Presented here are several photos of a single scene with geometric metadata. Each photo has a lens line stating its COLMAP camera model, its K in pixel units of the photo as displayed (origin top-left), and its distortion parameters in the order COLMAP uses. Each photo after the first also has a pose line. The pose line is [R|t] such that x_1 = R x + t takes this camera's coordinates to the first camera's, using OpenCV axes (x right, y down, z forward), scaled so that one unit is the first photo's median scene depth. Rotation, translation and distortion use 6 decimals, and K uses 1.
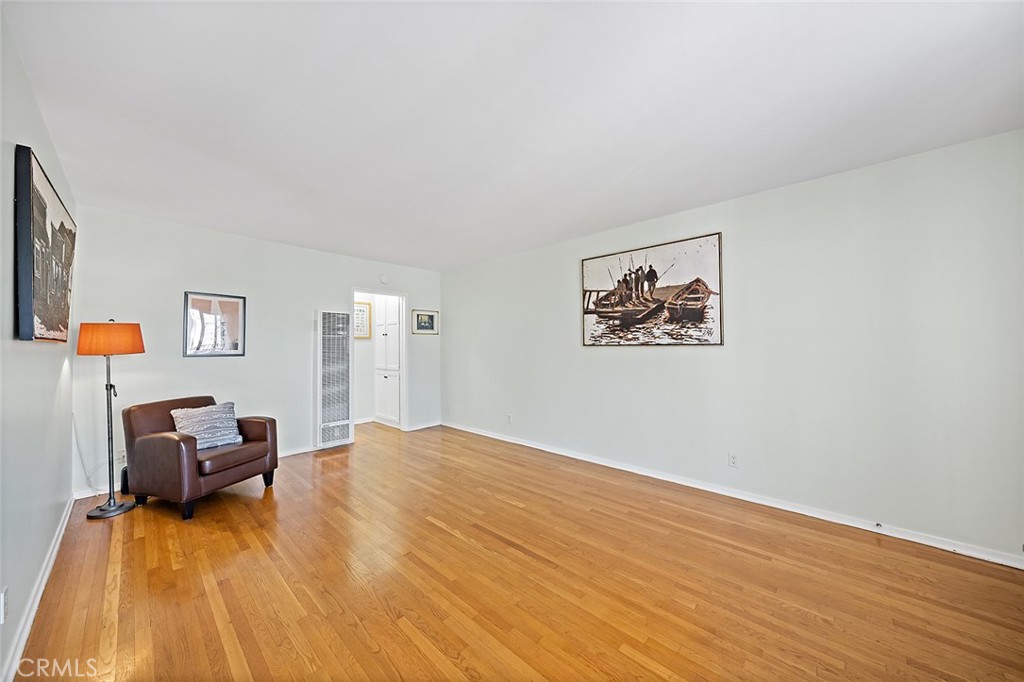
lens RADIAL K [[361.4, 0, 507.8], [0, 361.4, 343.8], [0, 0, 1]] dist [-0.000662, -0.000011]
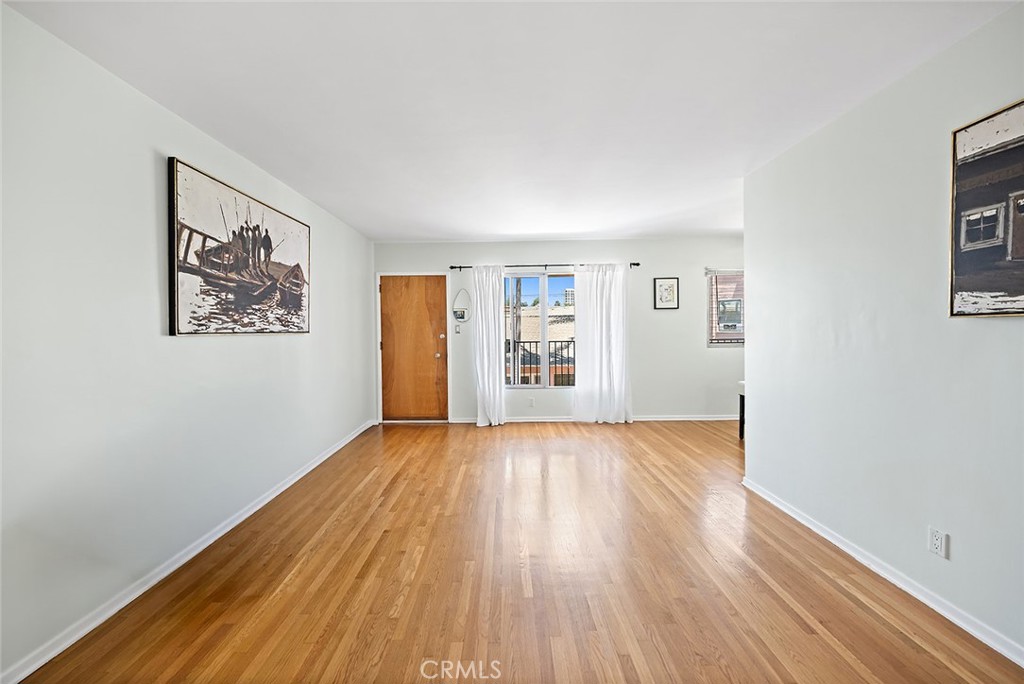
lens RADIAL K [[373.6, 0, 507.9], [0, 373.6, 336.9], [0, 0, 1]] dist [-0.001753, -0.000607]
pose [[-0.691151, -0.010517, 0.722633, -0.527469], [-0.003286, 0.999930, 0.011410, 0.001459], [-0.722702, 0.005512, -0.691137, 1.155778]]
